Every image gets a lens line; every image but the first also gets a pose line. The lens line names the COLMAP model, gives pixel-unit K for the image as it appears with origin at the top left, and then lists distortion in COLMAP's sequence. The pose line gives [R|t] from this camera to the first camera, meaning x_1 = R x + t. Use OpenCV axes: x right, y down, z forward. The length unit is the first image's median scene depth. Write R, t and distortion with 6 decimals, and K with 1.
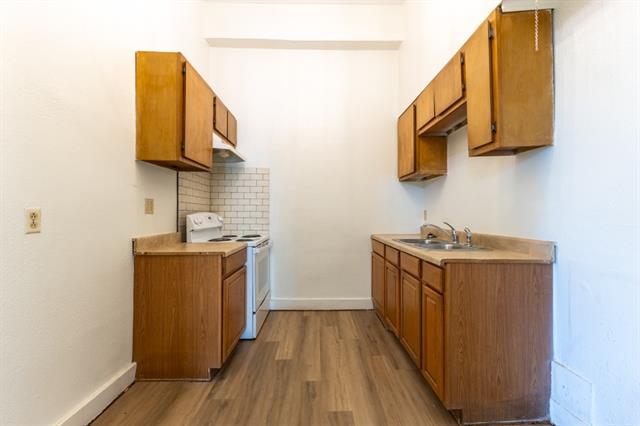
lens RADIAL K [[277.7, 0, 320.8], [0, 277.7, 211.2], [0, 0, 1]] dist [0.010889, -0.001806]
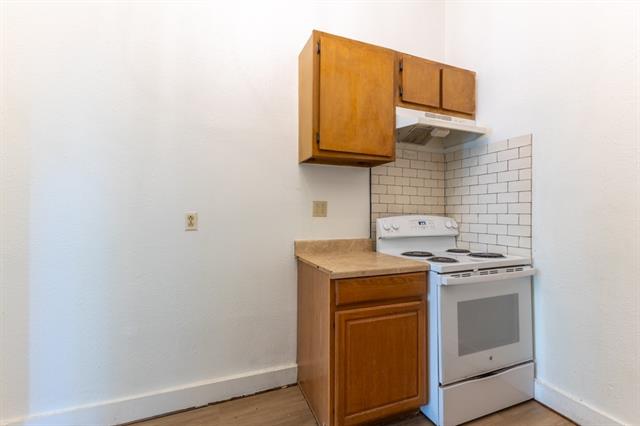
lens RADIAL K [[277.7, 0, 319.2], [0, 277.7, 212.1], [0, 0, 1]] dist [0.010889, -0.001806]
pose [[0.345993, -0.010888, -0.938174, 0.232377], [0.003666, 0.999941, -0.010253, 0.002389], [0.938230, 0.000108, 0.346012, 0.549248]]
